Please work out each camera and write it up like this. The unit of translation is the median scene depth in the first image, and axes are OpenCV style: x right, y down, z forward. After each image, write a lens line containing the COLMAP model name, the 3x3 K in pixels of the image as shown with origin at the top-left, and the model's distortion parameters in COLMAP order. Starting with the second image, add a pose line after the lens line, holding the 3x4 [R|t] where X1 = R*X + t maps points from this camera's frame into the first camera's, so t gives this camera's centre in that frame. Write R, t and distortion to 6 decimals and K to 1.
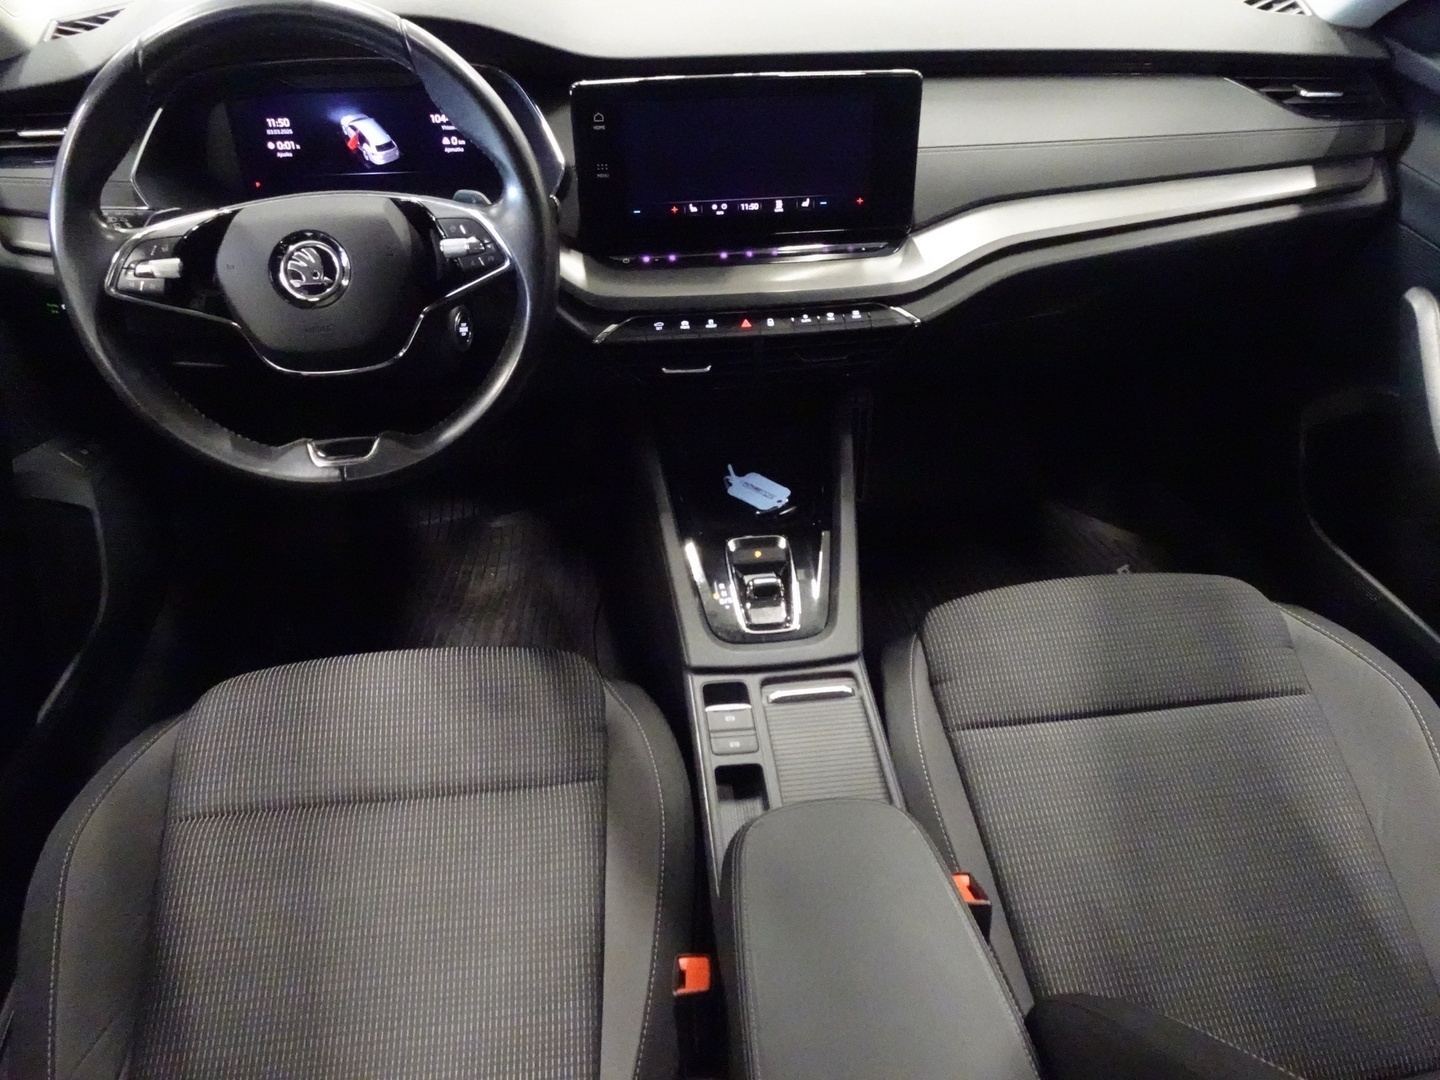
lens RADIAL K [[1013.2, 0, 714.2], [0, 1013.2, 540.5], [0, 0, 1]] dist [-0.014219, -0.012292]
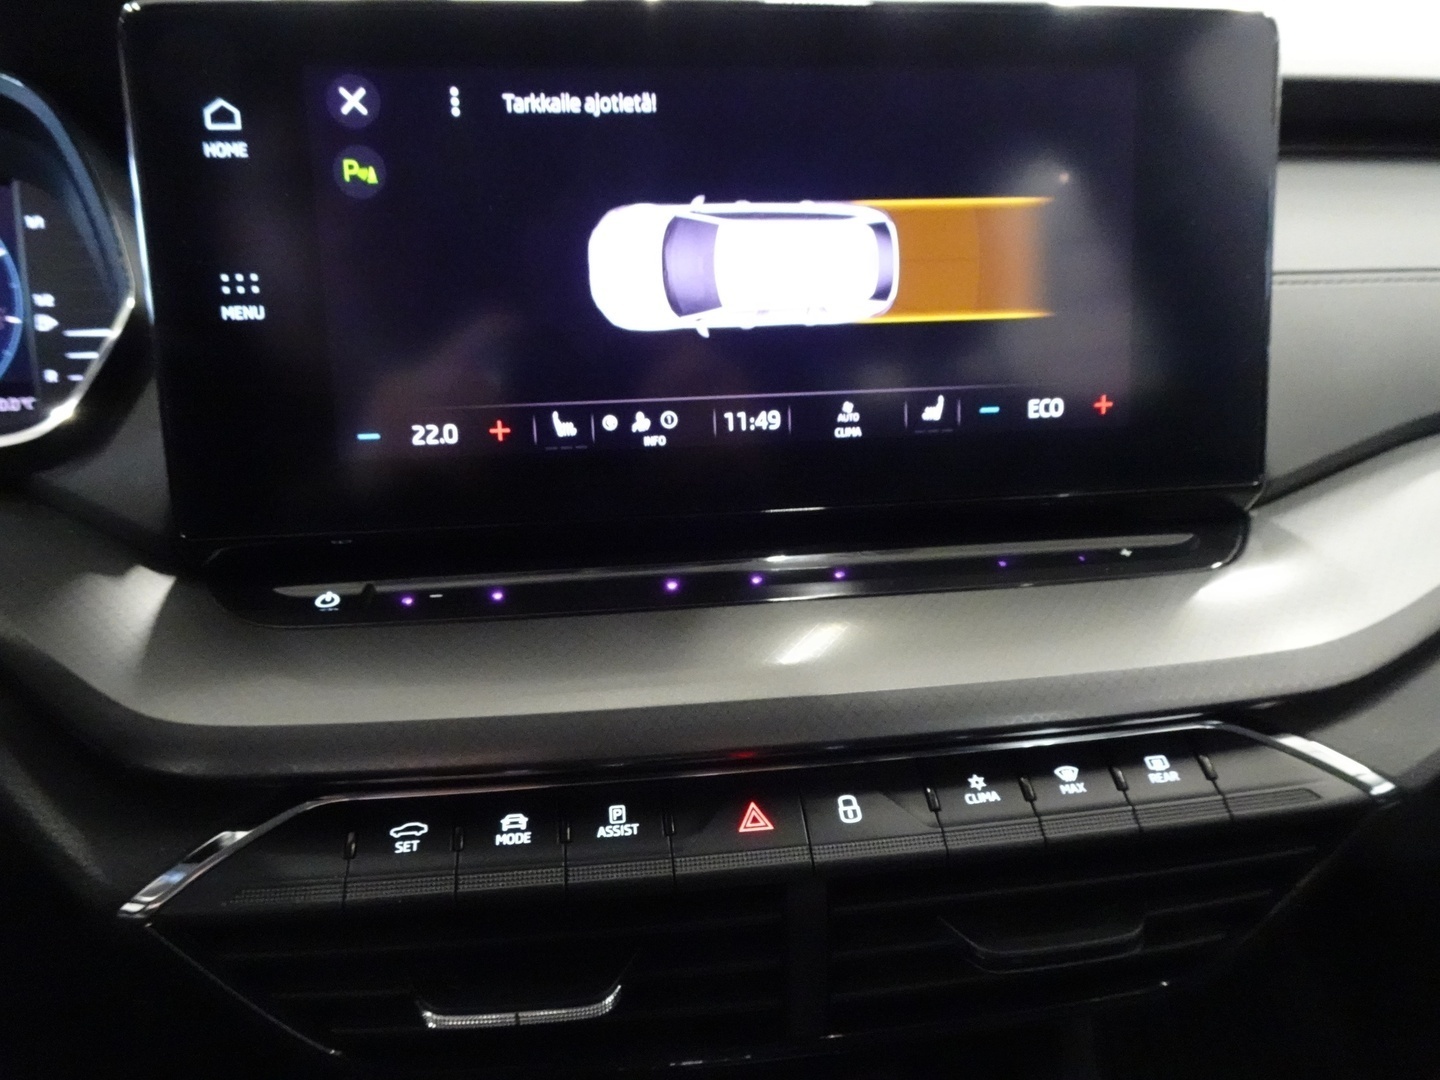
lens RADIAL K [[1013.2, 0, 717.3], [0, 1013.2, 539.4], [0, 0, 1]] dist [-0.014219, -0.012292]
pose [[0.999698, -0.023634, -0.006796, 0.025456], [0.018993, 0.917575, -0.397109, -0.177259], [0.015621, 0.396860, 0.917746, 0.735450]]
